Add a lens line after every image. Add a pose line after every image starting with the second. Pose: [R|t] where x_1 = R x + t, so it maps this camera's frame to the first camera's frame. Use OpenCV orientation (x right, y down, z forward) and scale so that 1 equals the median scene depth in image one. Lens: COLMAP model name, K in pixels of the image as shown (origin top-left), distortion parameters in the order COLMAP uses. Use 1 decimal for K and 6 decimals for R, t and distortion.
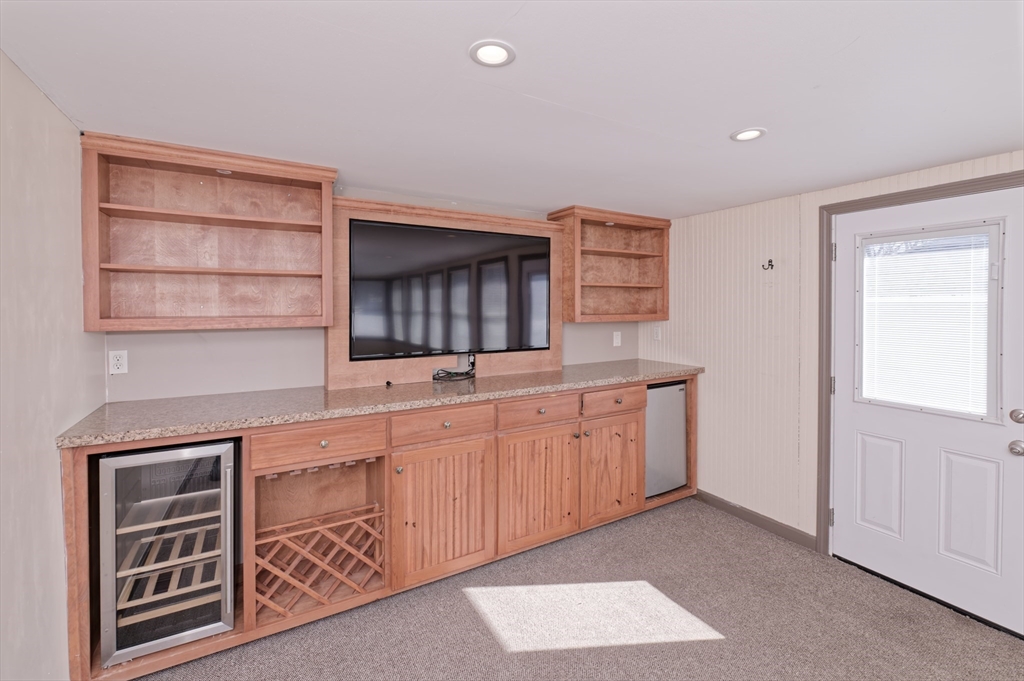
lens RADIAL K [[444.6, 0, 512.0], [0, 444.6, 312.4], [0, 0, 1]] dist [0.000377, -0.000107]
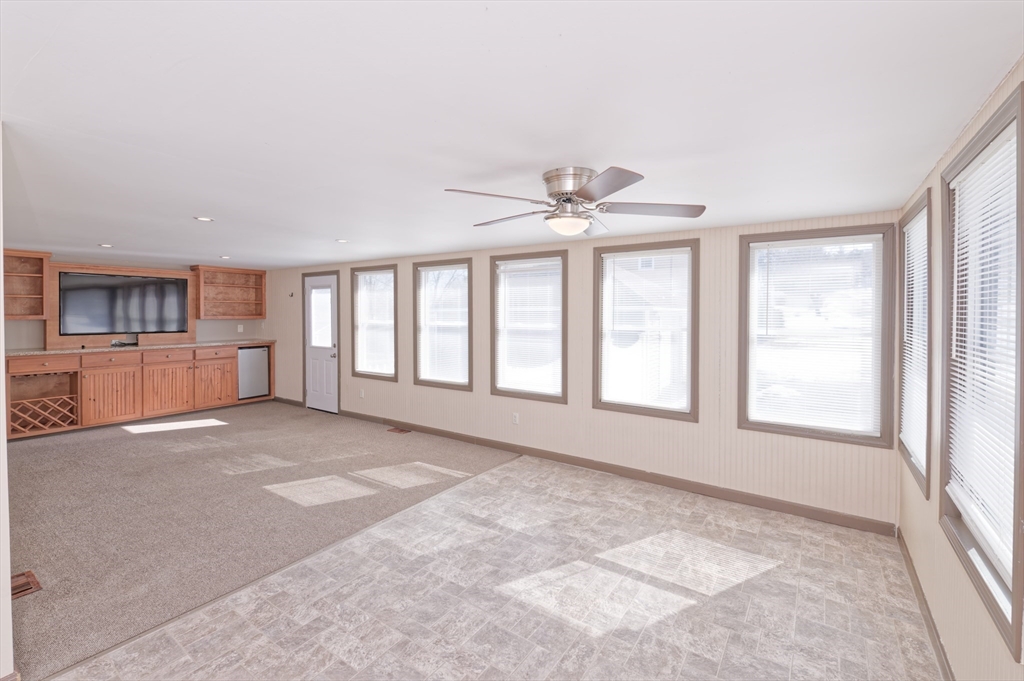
lens RADIAL K [[445.5, 0, 516.9], [0, 445.5, 319.6], [0, 0, 1]] dist [-0.004078, -0.000912]
pose [[0.901763, -0.001087, 0.432230, 0.767426], [0.000149, 0.999998, 0.002205, 0.025723], [-0.432232, -0.001924, 0.901761, -2.059050]]
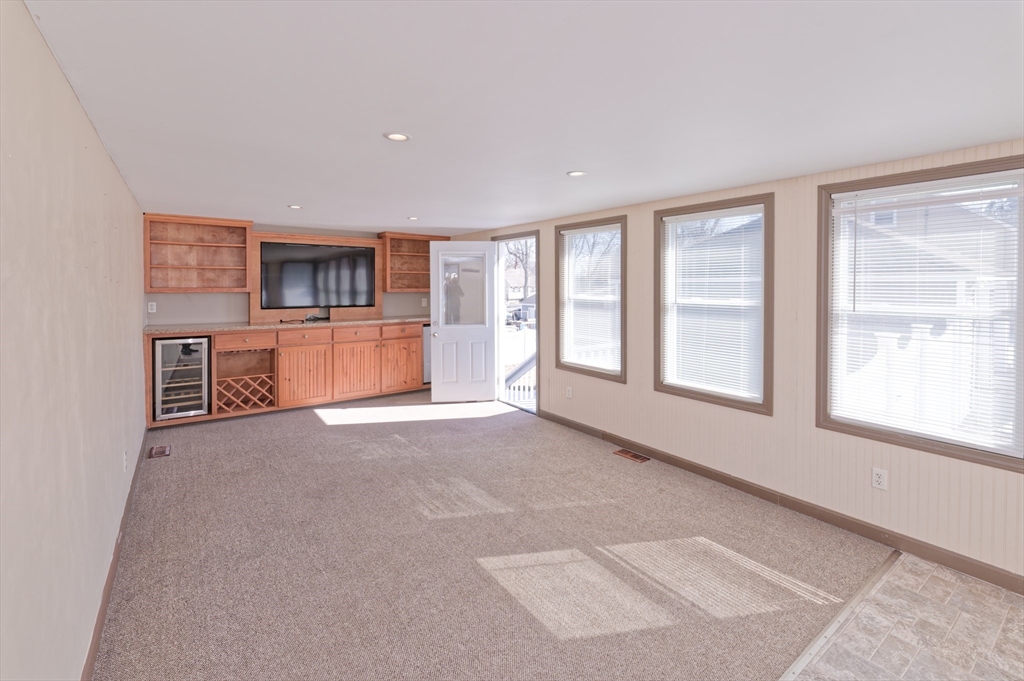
lens RADIAL K [[445.8, 0, 503.3], [0, 445.8, 295.4], [0, 0, 1]] dist [0.002475, 0.000208]
pose [[0.995942, 0.002829, 0.089955, 0.609272], [-0.003878, 0.999926, 0.011493, 0.016320], [-0.089916, -0.011796, 0.995880, -1.251414]]
